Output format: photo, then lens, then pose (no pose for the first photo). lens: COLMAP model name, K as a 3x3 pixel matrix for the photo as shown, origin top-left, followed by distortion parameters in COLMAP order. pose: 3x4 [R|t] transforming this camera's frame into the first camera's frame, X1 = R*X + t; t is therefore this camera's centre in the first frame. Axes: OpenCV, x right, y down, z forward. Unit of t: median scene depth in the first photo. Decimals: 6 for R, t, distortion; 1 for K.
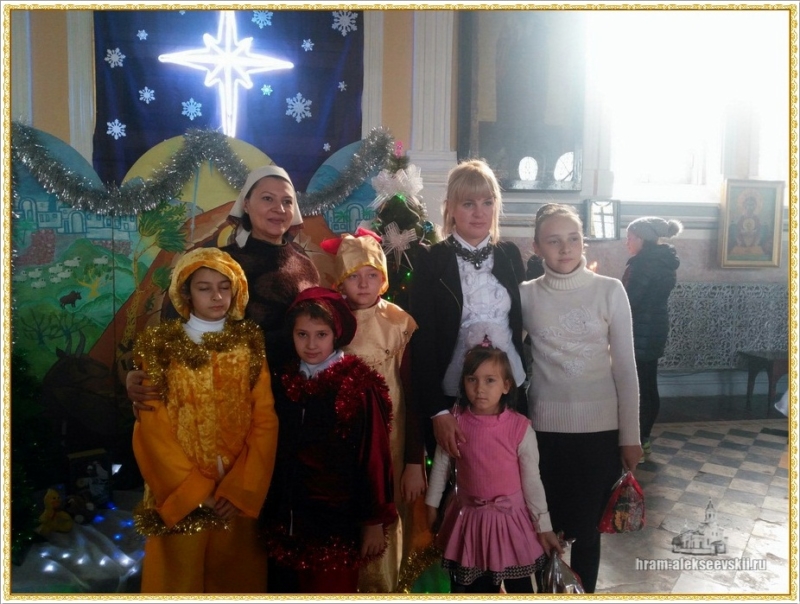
lens RADIAL K [[623.6, 0, 400.0], [0, 623.6, 302.0], [0, 0, 1]] dist [0.003330, -0.131492]
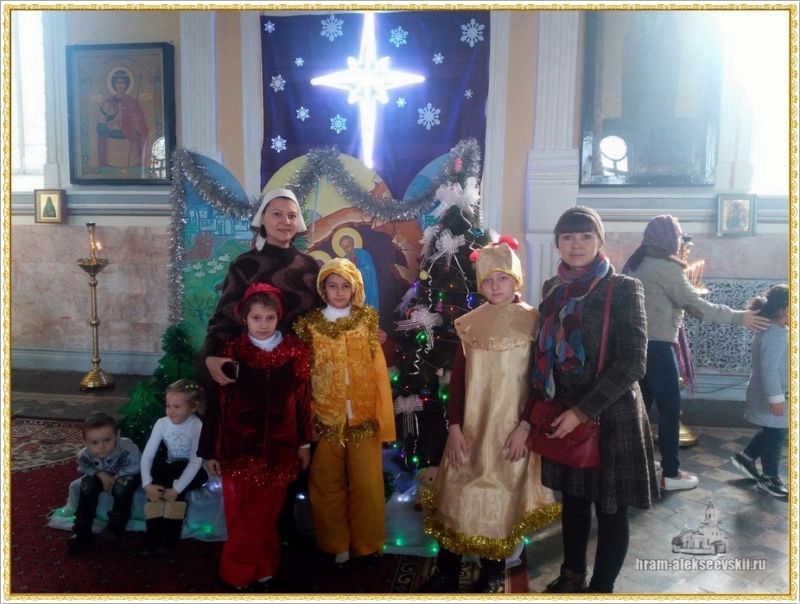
lens RADIAL K [[623.6, 0, 400.0], [0, 623.6, 302.0], [0, 0, 1]] dist [0.003330, -0.131492]
pose [[0.945334, 0.033607, -0.324367, 0.166815], [-0.025557, 0.999251, 0.029047, -0.013845], [0.325100, -0.019169, 0.945485, -0.075602]]
